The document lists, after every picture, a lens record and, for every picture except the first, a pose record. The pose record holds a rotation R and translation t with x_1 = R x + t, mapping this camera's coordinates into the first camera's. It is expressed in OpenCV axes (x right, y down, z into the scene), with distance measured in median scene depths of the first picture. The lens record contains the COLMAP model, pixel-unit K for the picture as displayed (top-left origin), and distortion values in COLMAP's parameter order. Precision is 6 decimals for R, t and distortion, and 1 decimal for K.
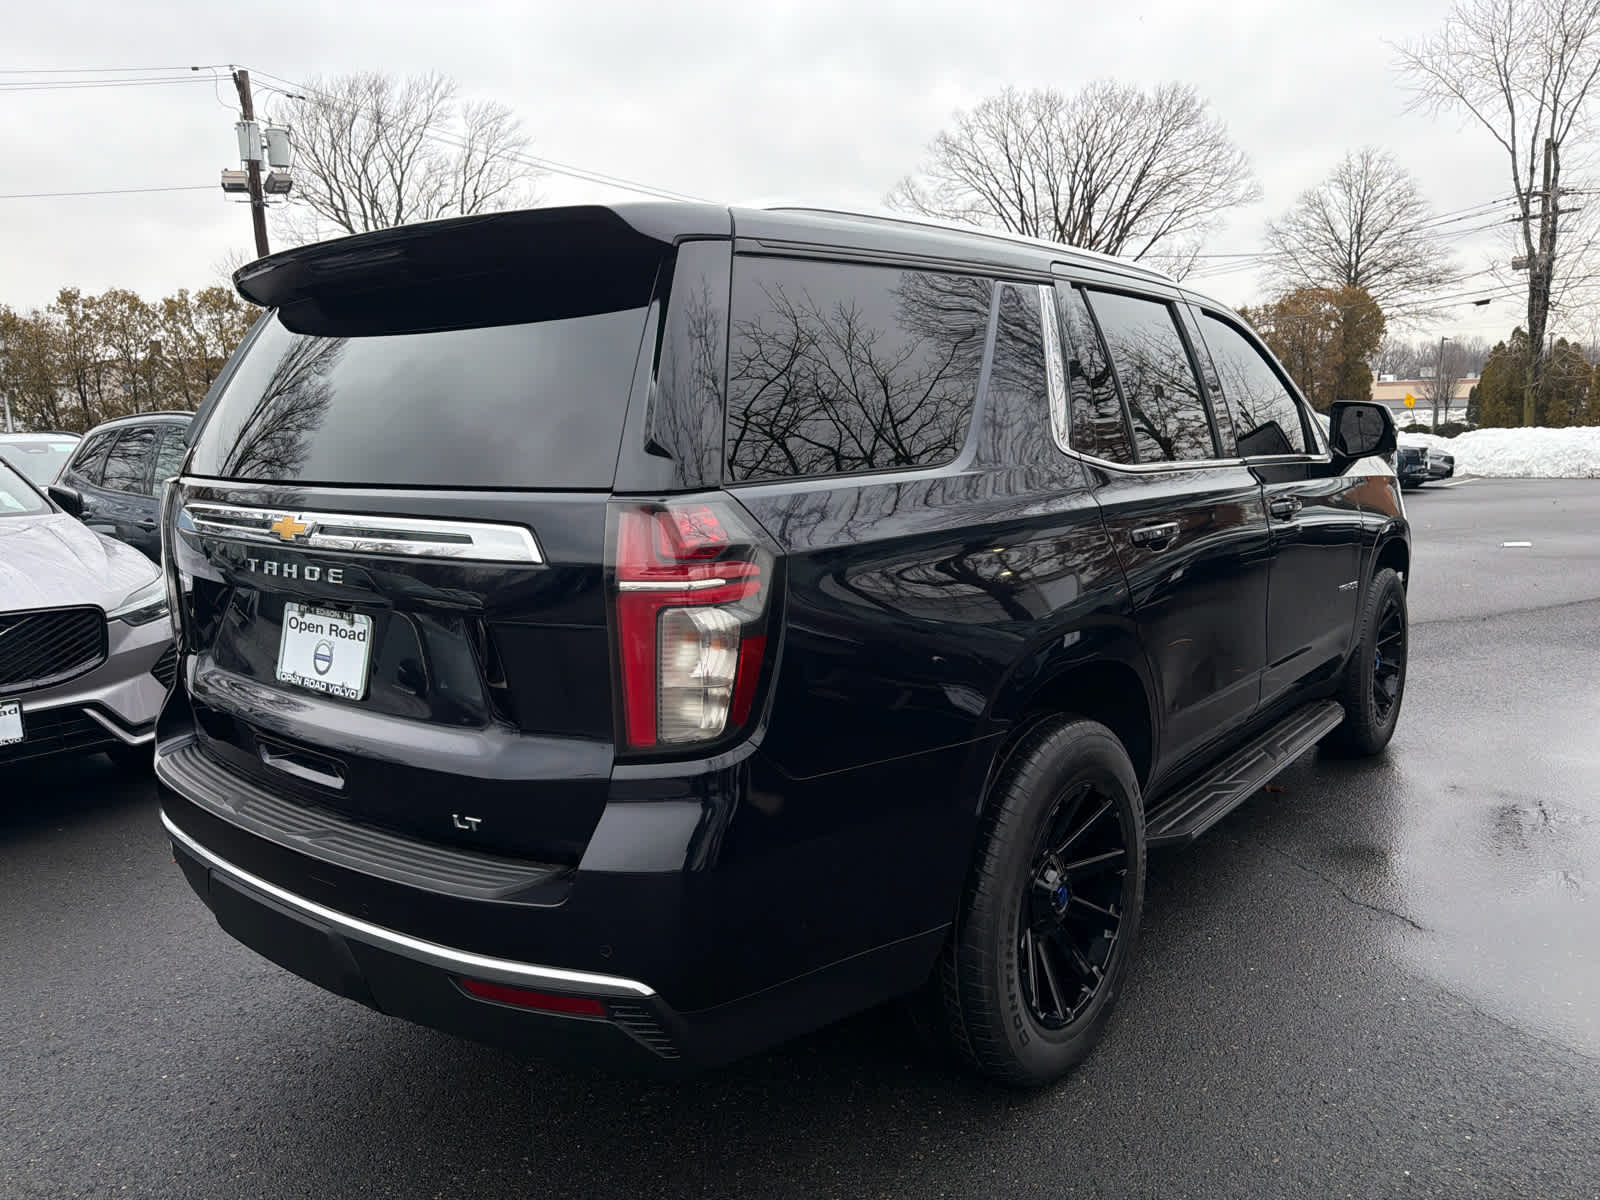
lens RADIAL K [[1136.9, 0, 811.7], [0, 1136.9, 590.1], [0, 0, 1]] dist [0.022822, -0.023602]
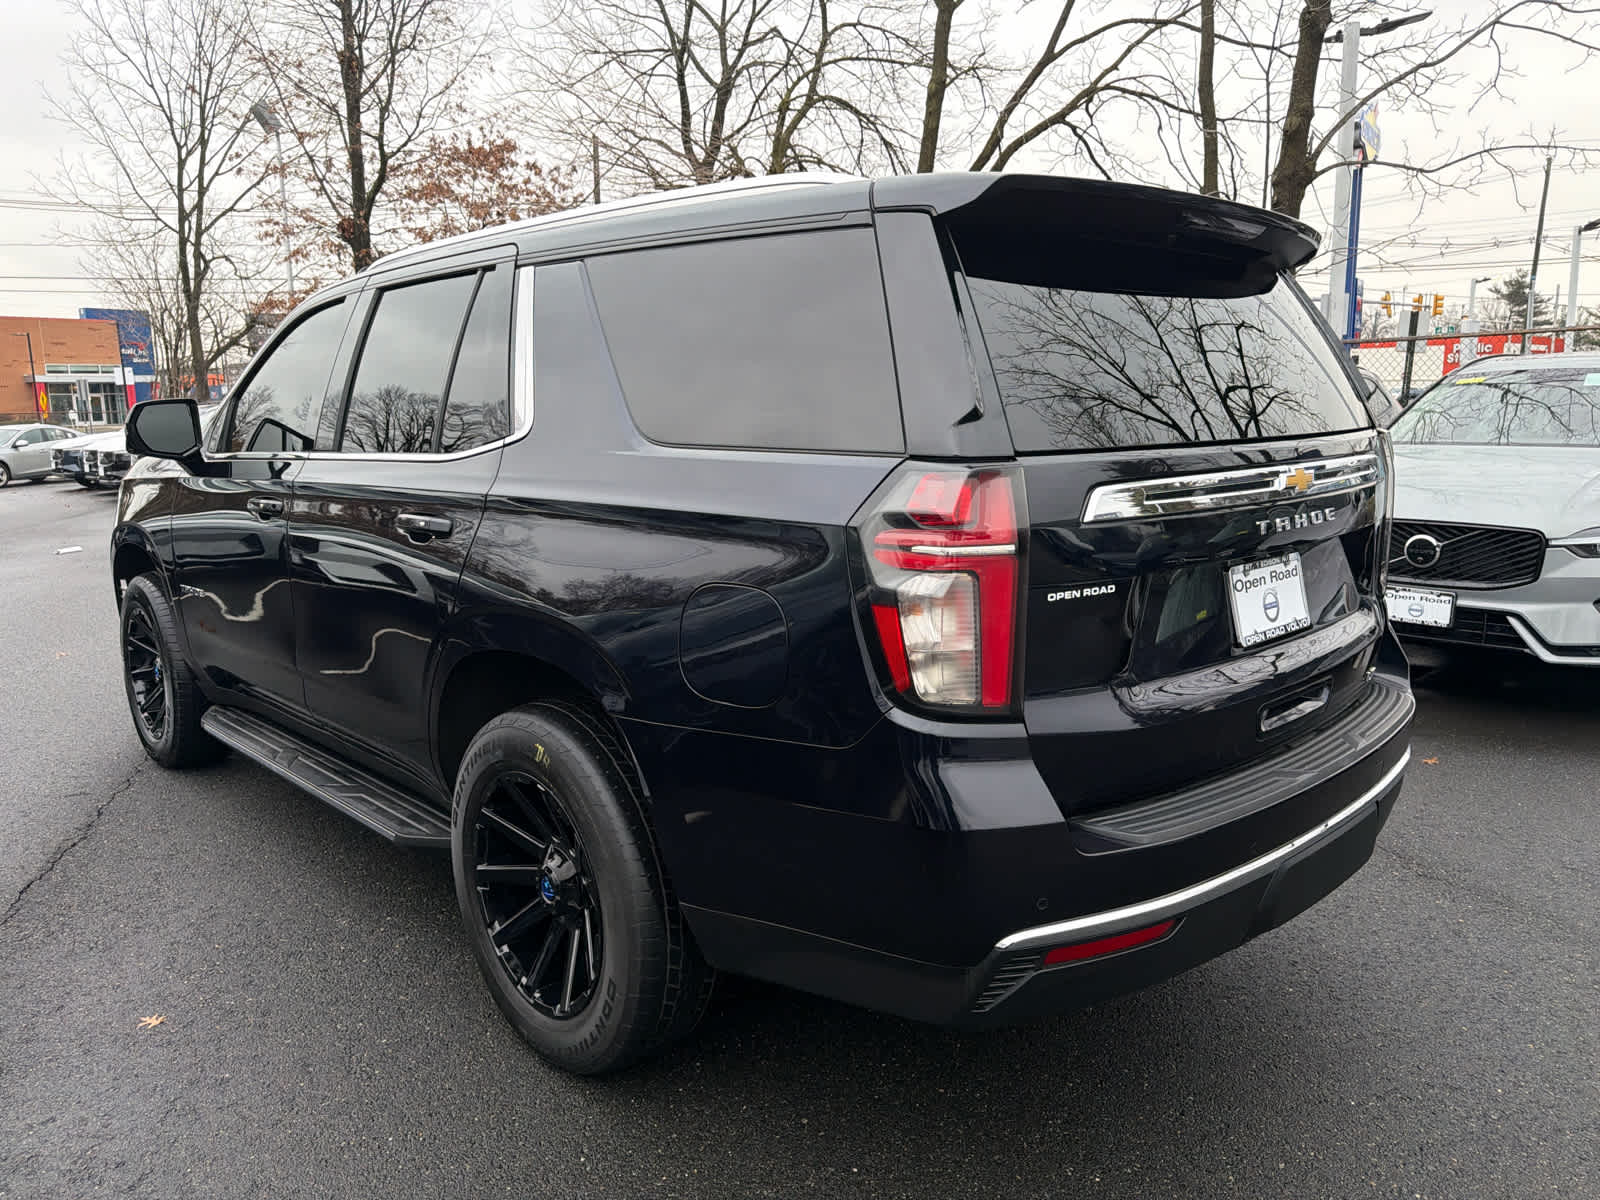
lens RADIAL K [[1136.9, 0, 797.2], [0, 1136.9, 592.1], [0, 0, 1]] dist [0.022822, -0.023602]
pose [[0.120338, -0.145060, 0.982078, -1.282663], [0.156333, 0.979692, 0.125552, -0.129739], [-0.980346, 0.138422, 0.140572, 1.087193]]
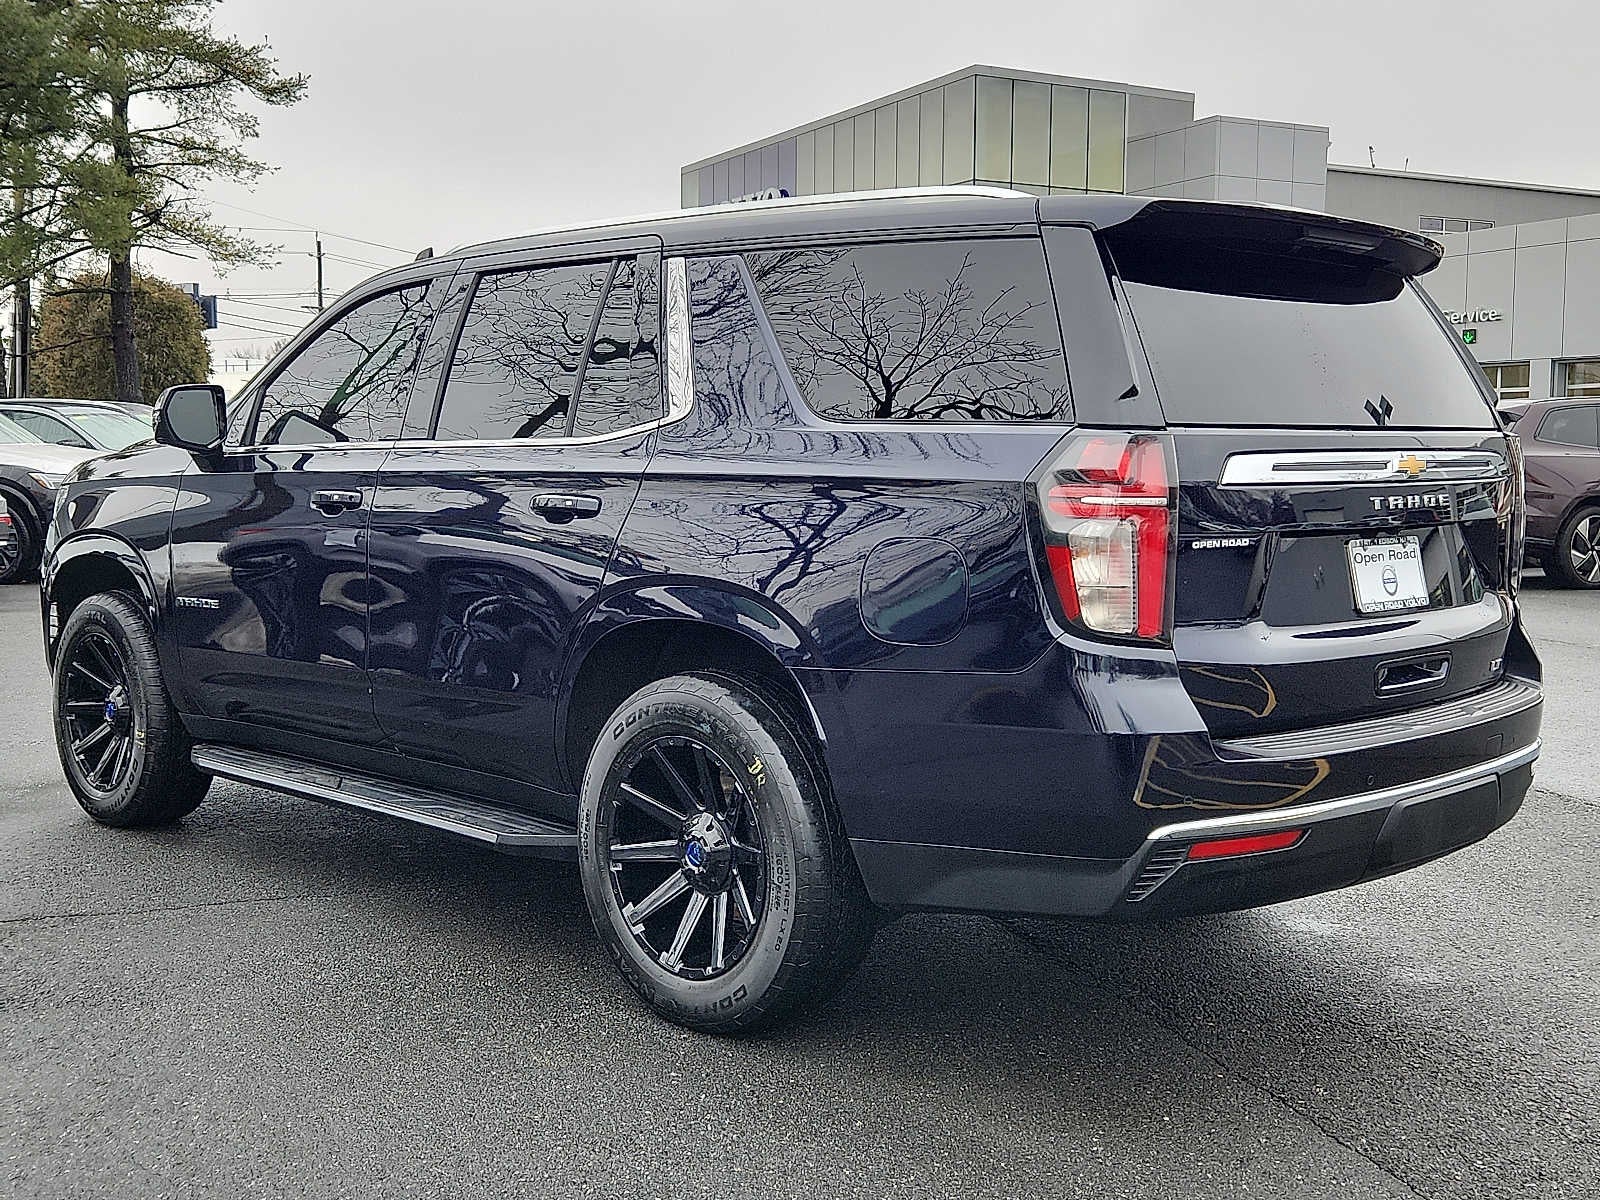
lens RADIAL K [[1804.8, 0, 790.4], [0, 1804.8, 569.9], [0, 0, 1]] dist [0.023706, 0.000000]
pose [[0.099298, -0.050137, 0.993794, -1.948901], [0.136132, 0.990024, 0.036344, -0.084418], [-0.985702, 0.131678, 0.105133, 1.191498]]
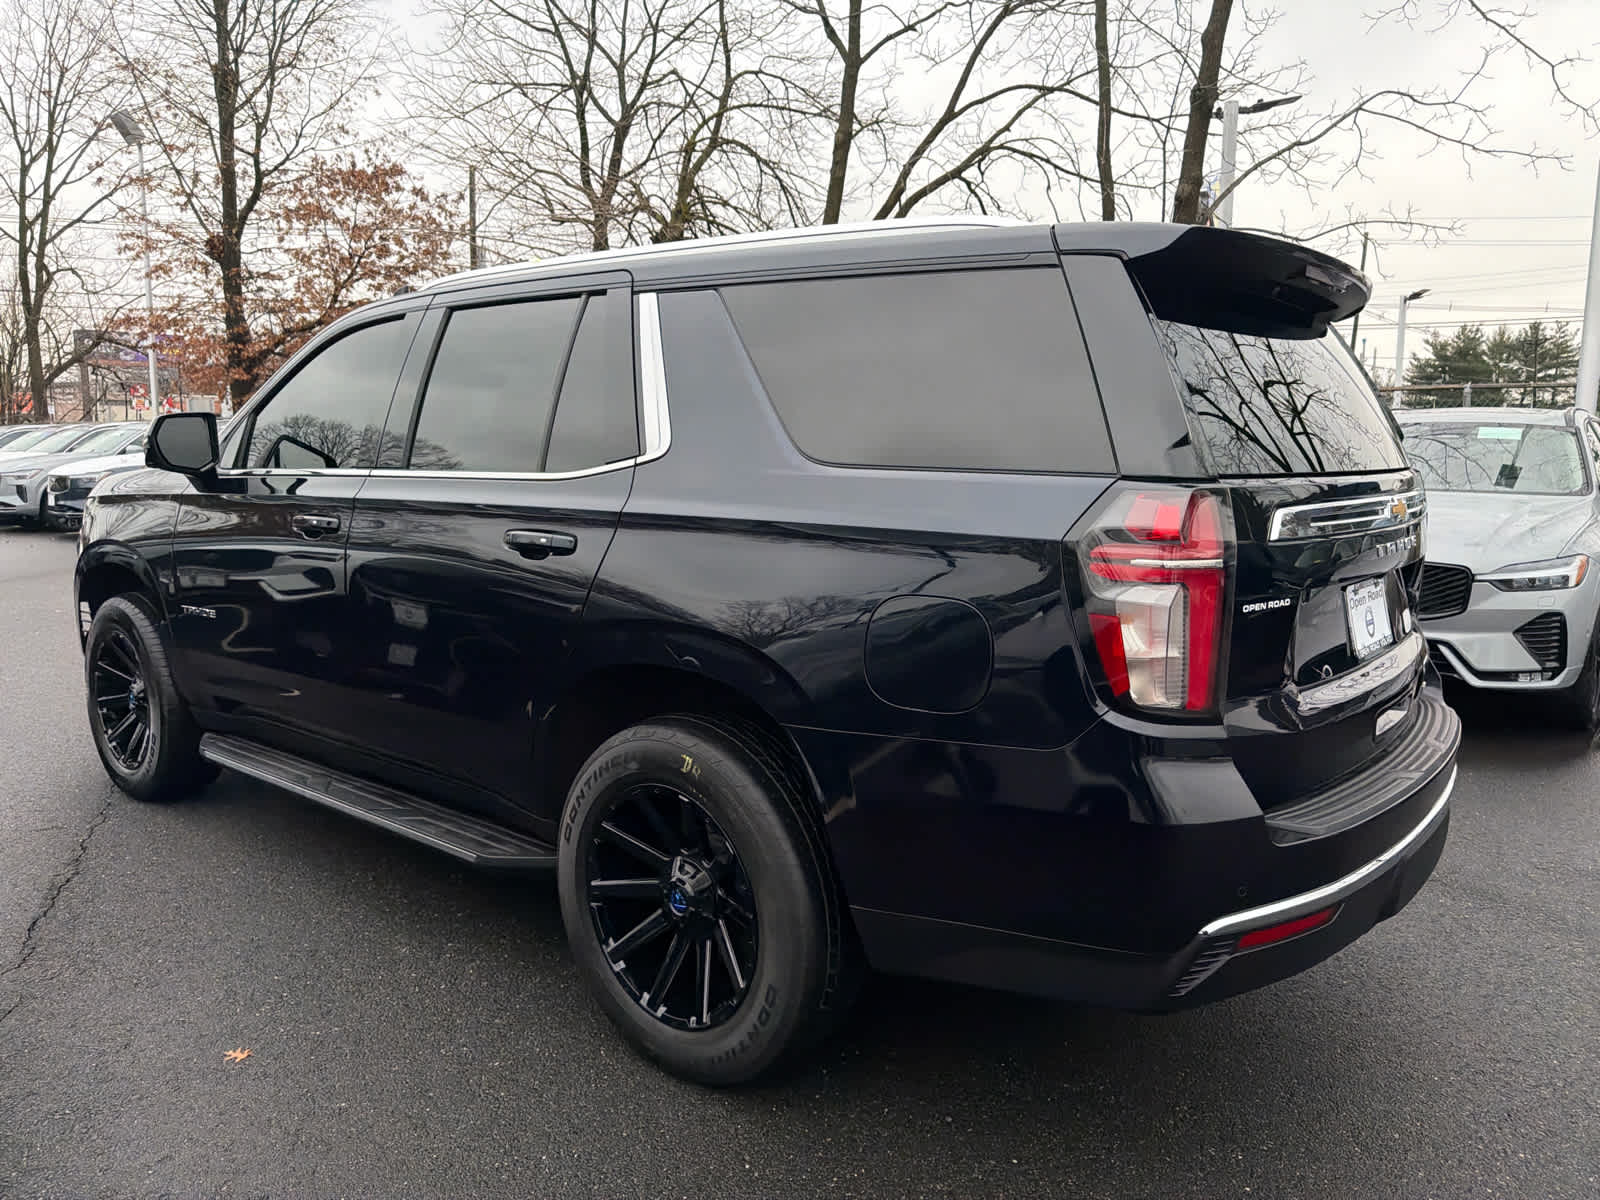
lens RADIAL K [[1136.9, 0, 800.0], [0, 1136.9, 585.8], [0, 0, 1]] dist [0.022822, -0.023602]
pose [[-0.001875, -0.106944, 0.994263, -1.338775], [0.135064, 0.985127, 0.106216, -0.151752], [-0.990835, 0.134489, 0.012598, 1.321175]]
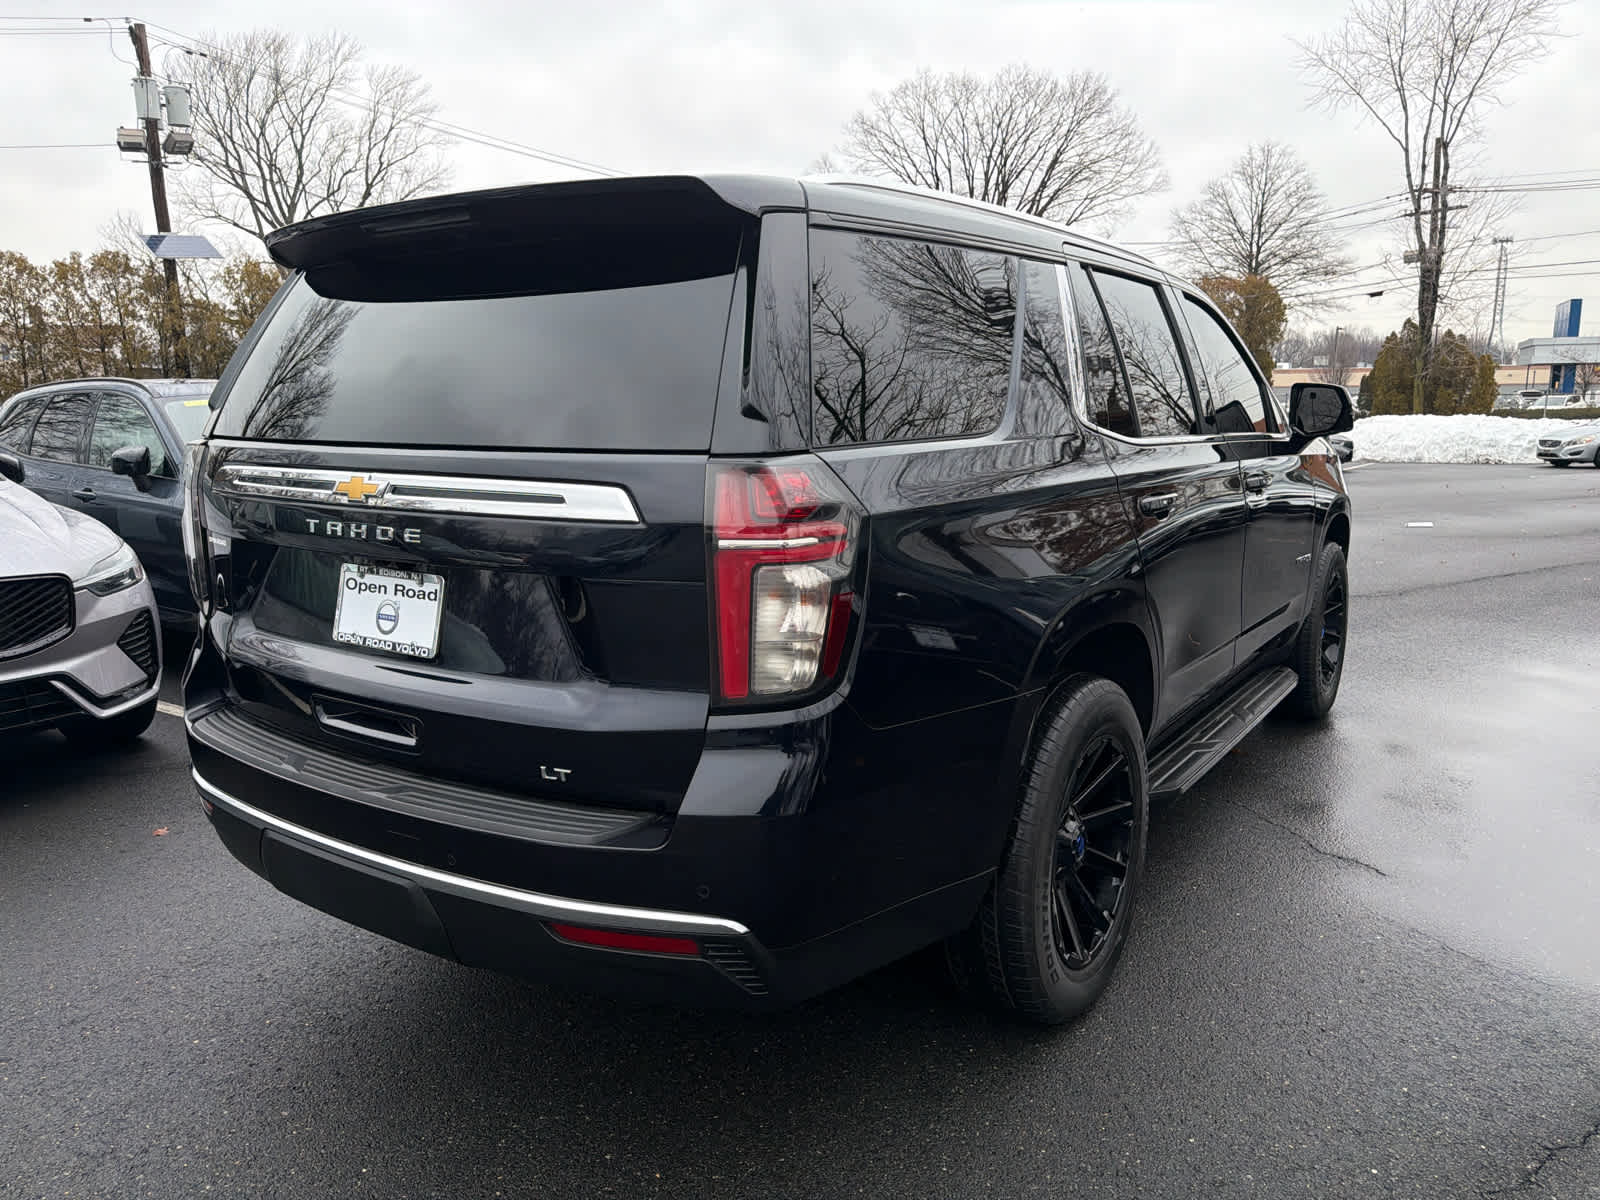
lens RADIAL K [[1136.9, 0, 811.2], [0, 1136.9, 585.7], [0, 0, 1]] dist [0.022822, -0.023602]
pose [[0.996980, 0.000581, 0.077652, -0.112384], [-0.001636, 0.999907, 0.013530, 0.014203], [-0.077637, -0.013616, 0.996889, -0.031025]]
